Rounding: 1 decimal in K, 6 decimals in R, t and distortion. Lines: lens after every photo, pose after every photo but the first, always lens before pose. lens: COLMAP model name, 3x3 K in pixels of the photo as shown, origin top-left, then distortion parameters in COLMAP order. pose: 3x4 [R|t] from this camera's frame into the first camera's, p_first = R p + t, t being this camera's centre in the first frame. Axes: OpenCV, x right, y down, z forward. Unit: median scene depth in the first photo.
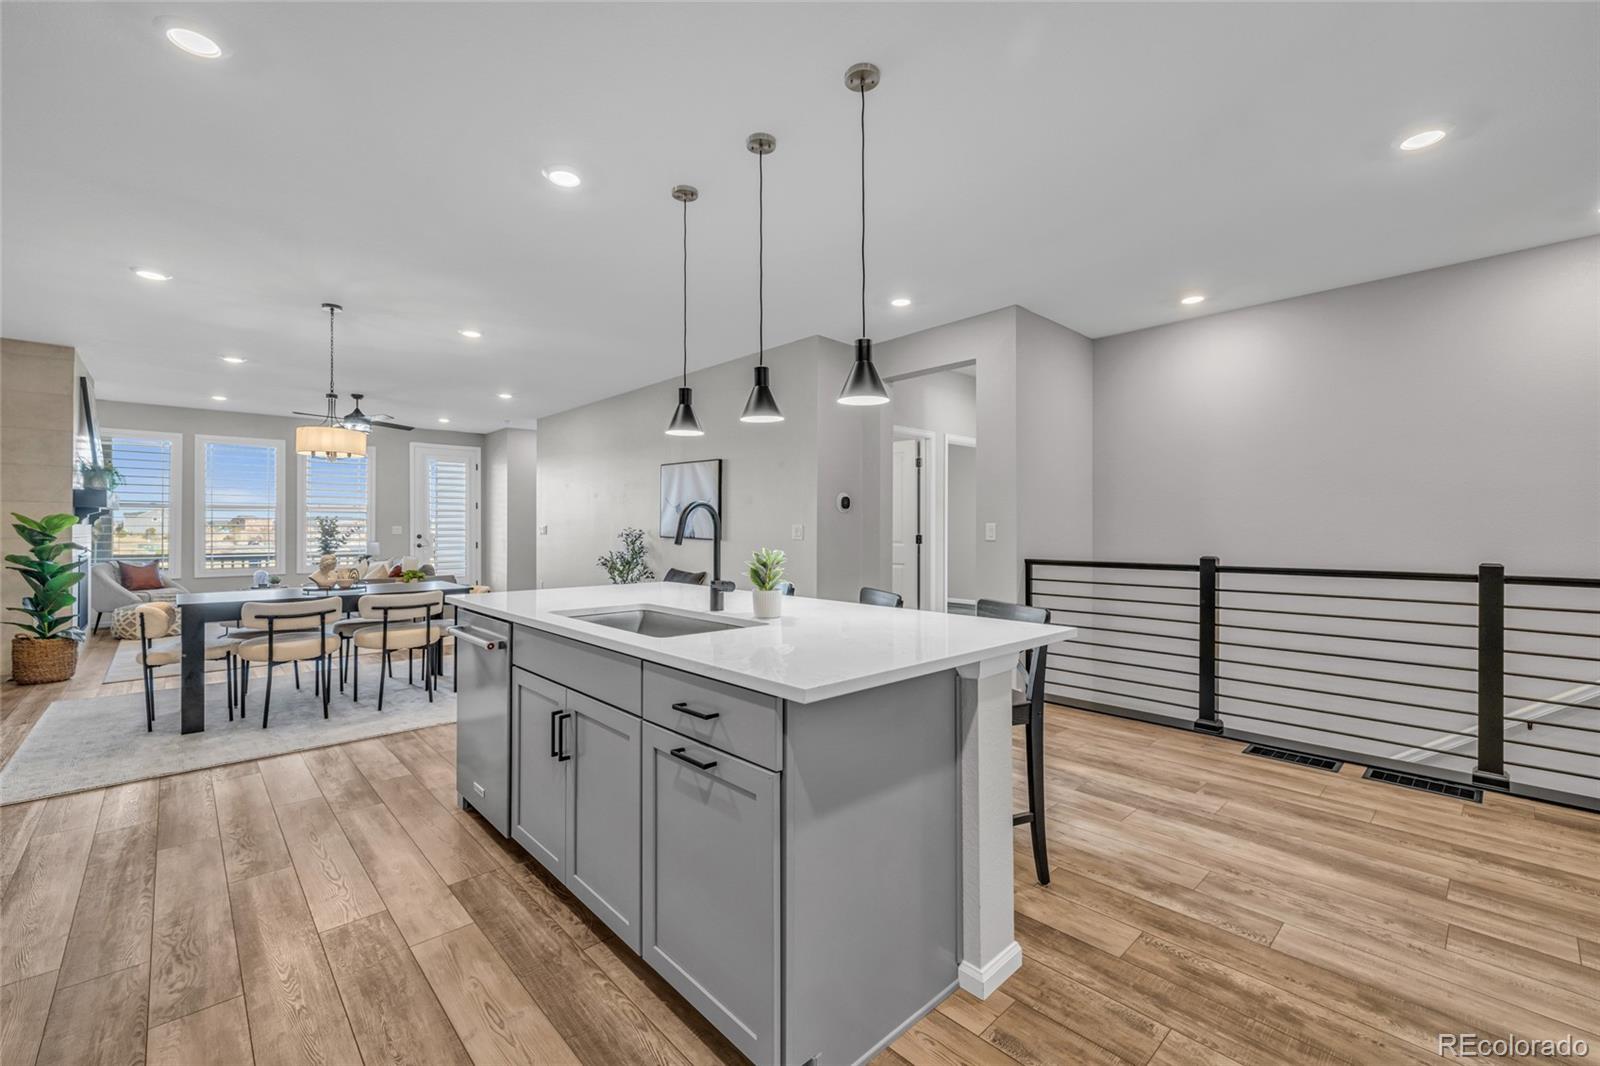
lens RADIAL K [[660.9, 0, 797.3], [0, 660.9, 524.7], [0, 0, 1]] dist [-0.007177, 0.000436]
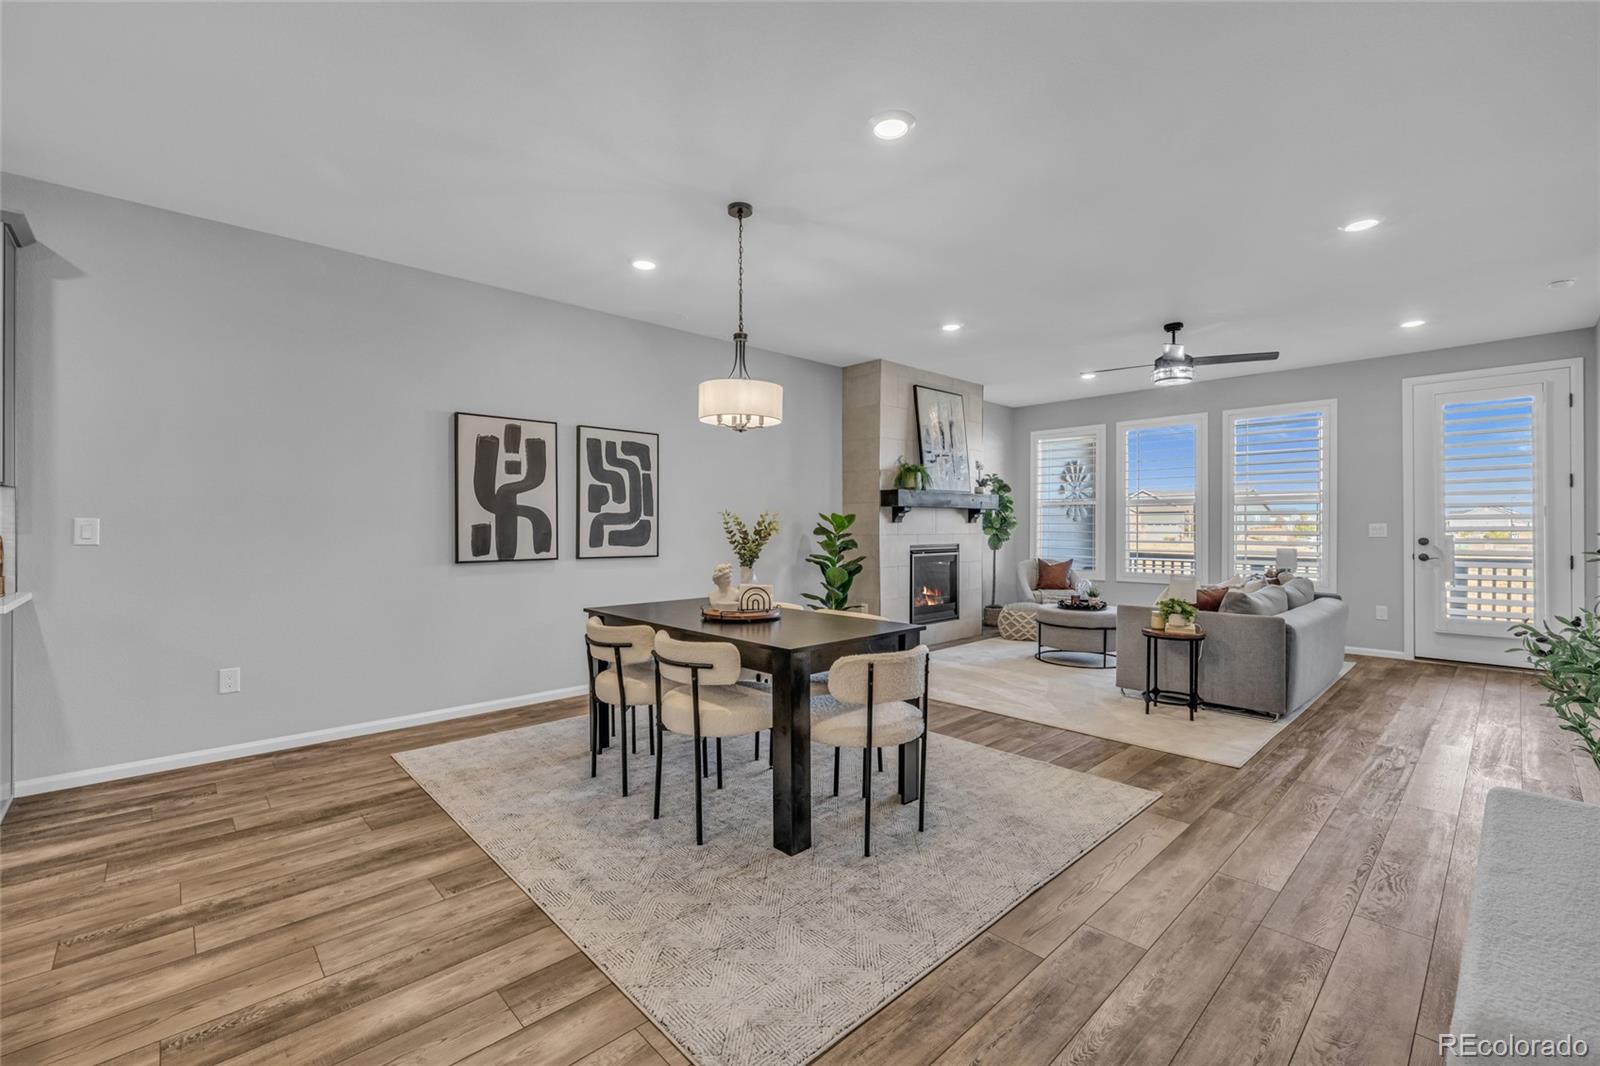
lens RADIAL K [[665.7, 0, 787.1], [0, 665.7, 529.2], [0, 0, 1]] dist [-0.001370, -0.000041]
pose [[0.007690, 0.007063, -0.999945, -0.005115], [0.003180, 0.999970, 0.007088, 0.007052], [0.999965, -0.003235, 0.007667, 2.188196]]
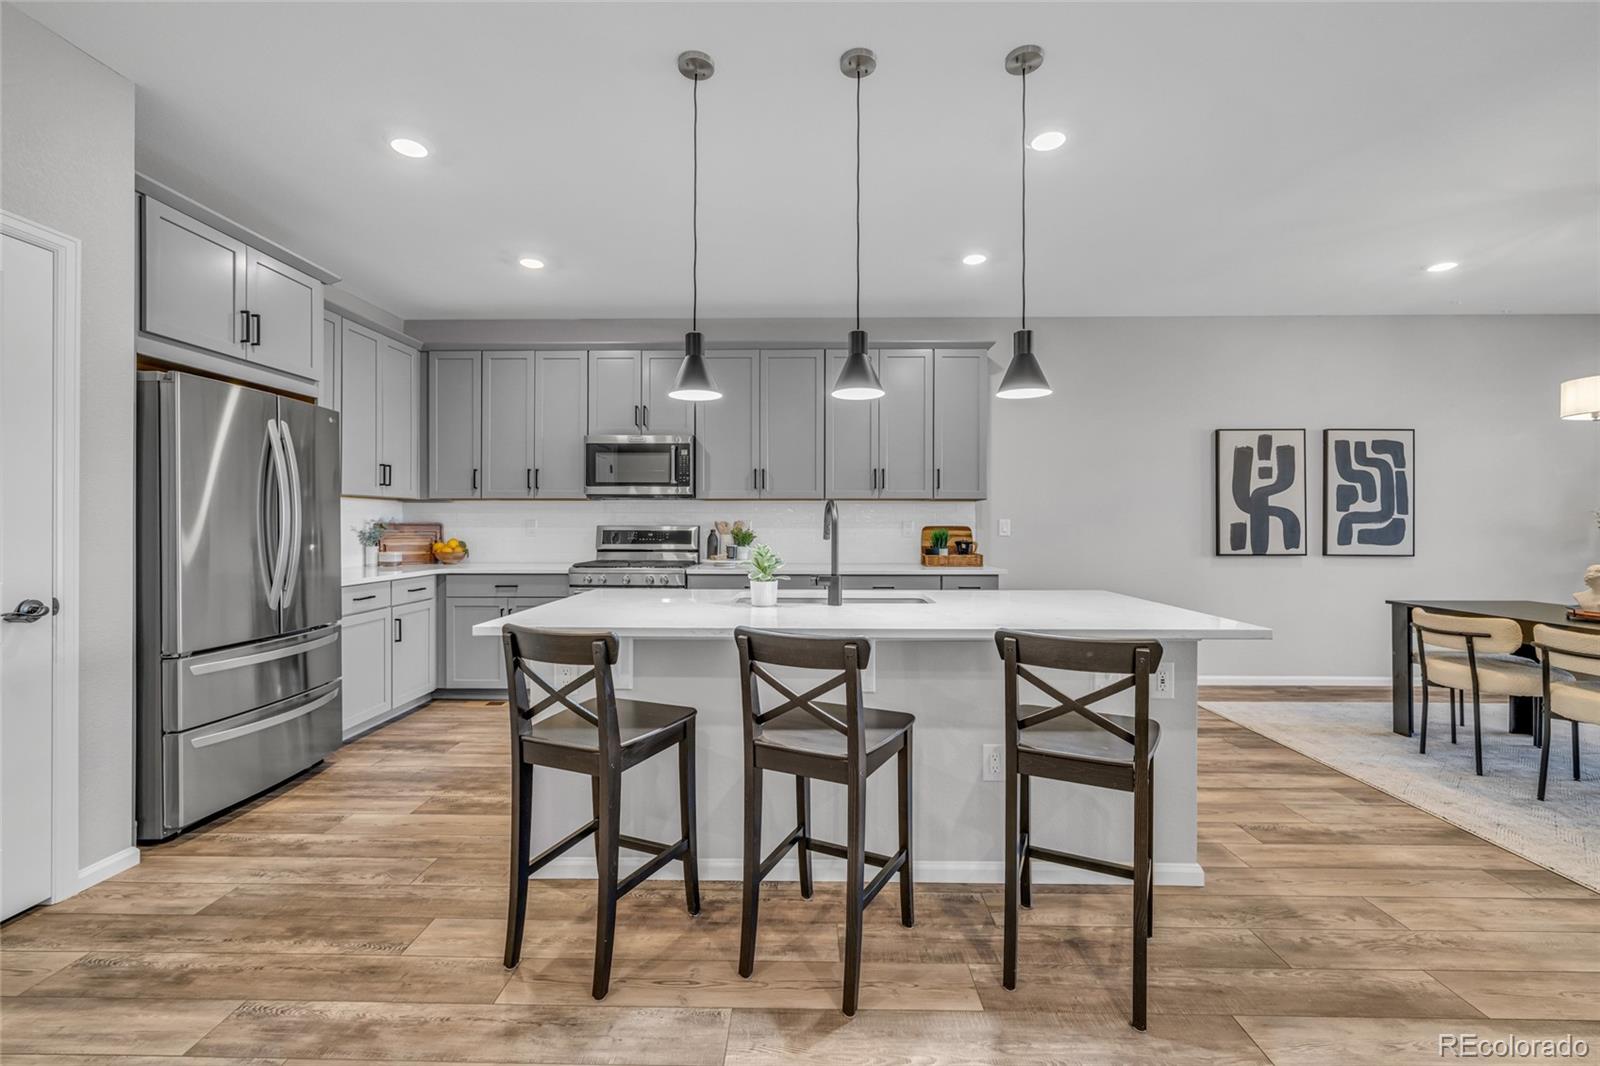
lens RADIAL K [[667.9, 0, 803.9], [0, 667.9, 527.4], [0, 0, 1]] dist [0.000716, -0.000154]
pose [[-0.681291, 0.004888, -0.731996, 0.713508], [0.003202, 0.999988, 0.003697, 0.005648], [0.732006, 0.000175, -0.681298, 1.785476]]
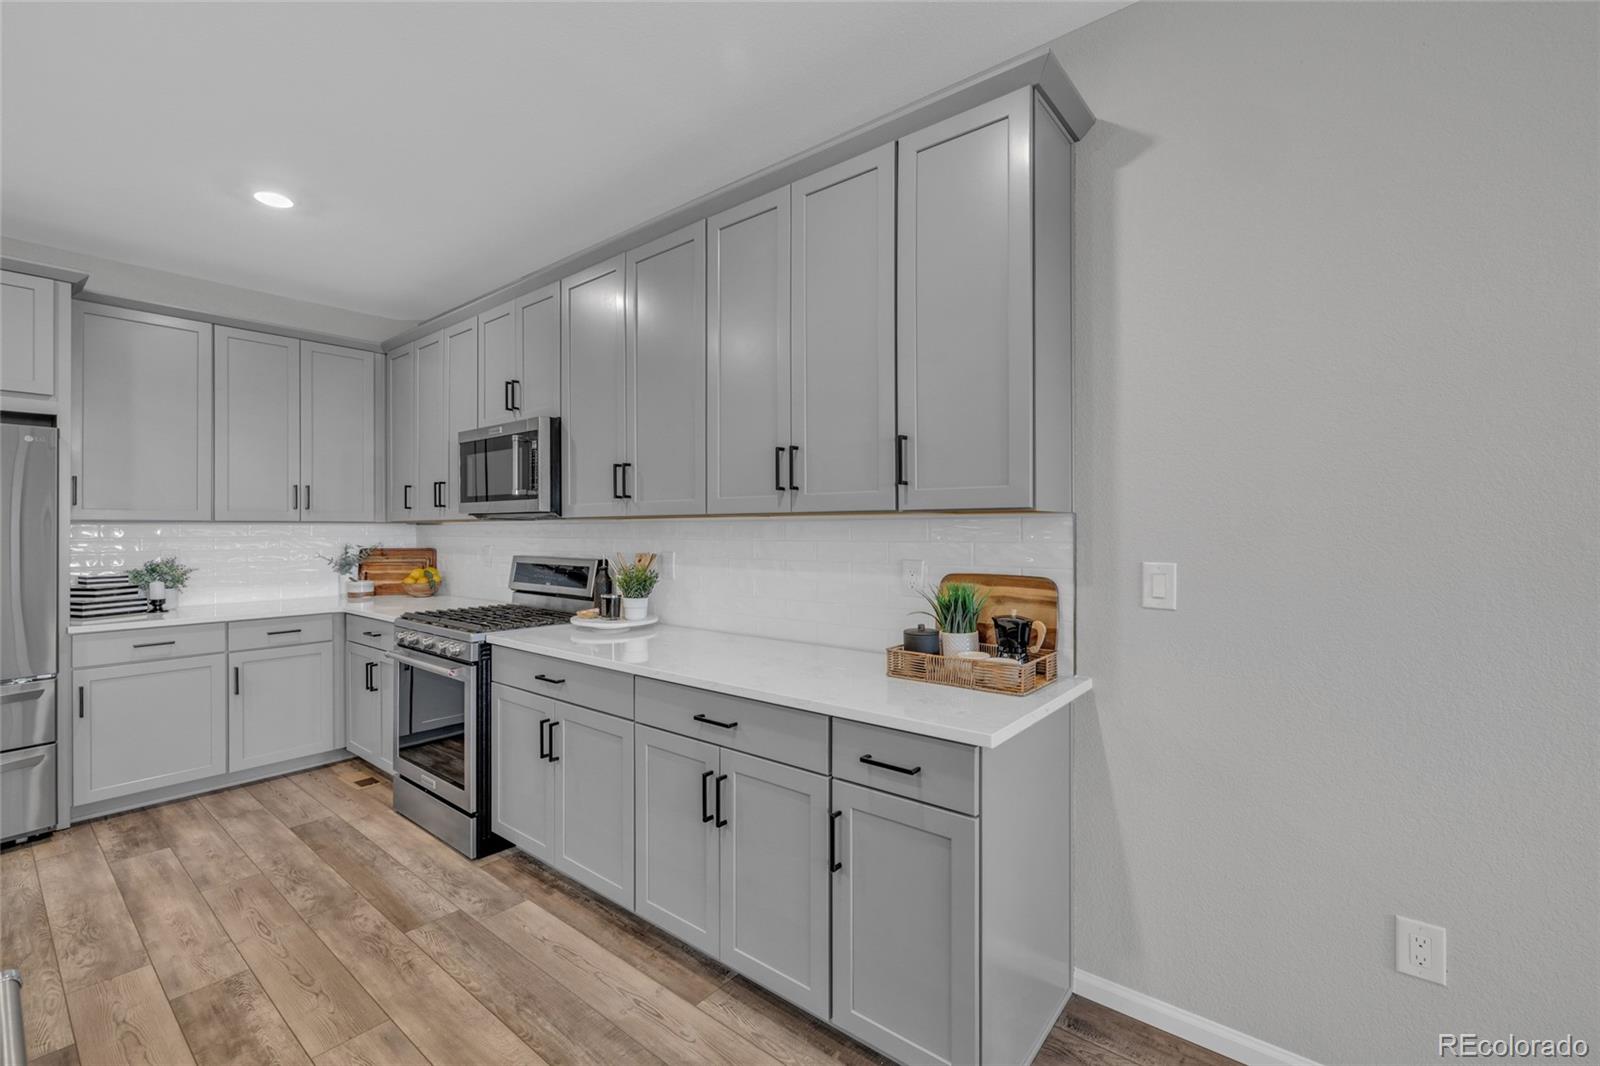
lens RADIAL K [[667.9, 0, 803.9], [0, 667.9, 527.4], [0, 0, 1]] dist [0.000716, -0.000154]
pose [[-0.988922, 0.001651, -0.148427, -0.858911], [0.003001, 0.999956, -0.008875, -0.045527], [0.148406, -0.009222, -0.988884, 1.468719]]
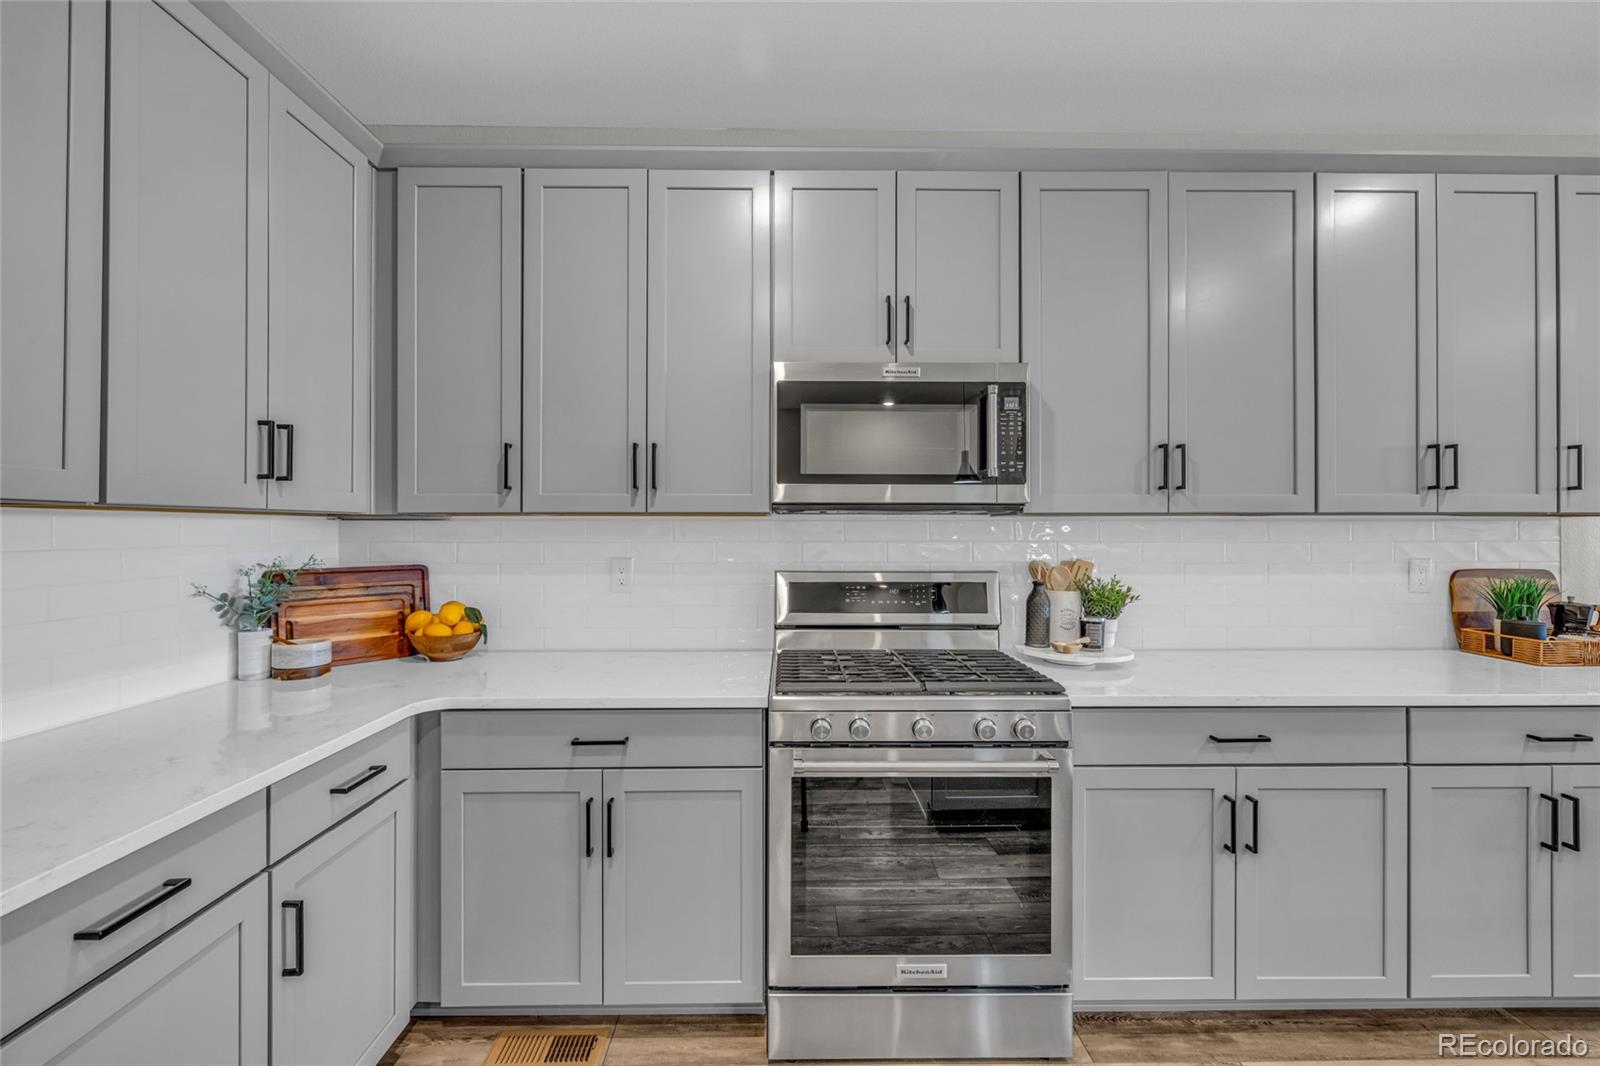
lens RADIAL K [[673.7, 0, 800.0], [0, 673.7, 533.0], [0, 0, 1]] dist [0.006450, 0.000201]
pose [[-0.664304, 0.002724, -0.747457, 0.294169], [0.004659, 0.999989, -0.000496, -0.051417], [0.747448, -0.003812, -0.664310, 0.489530]]
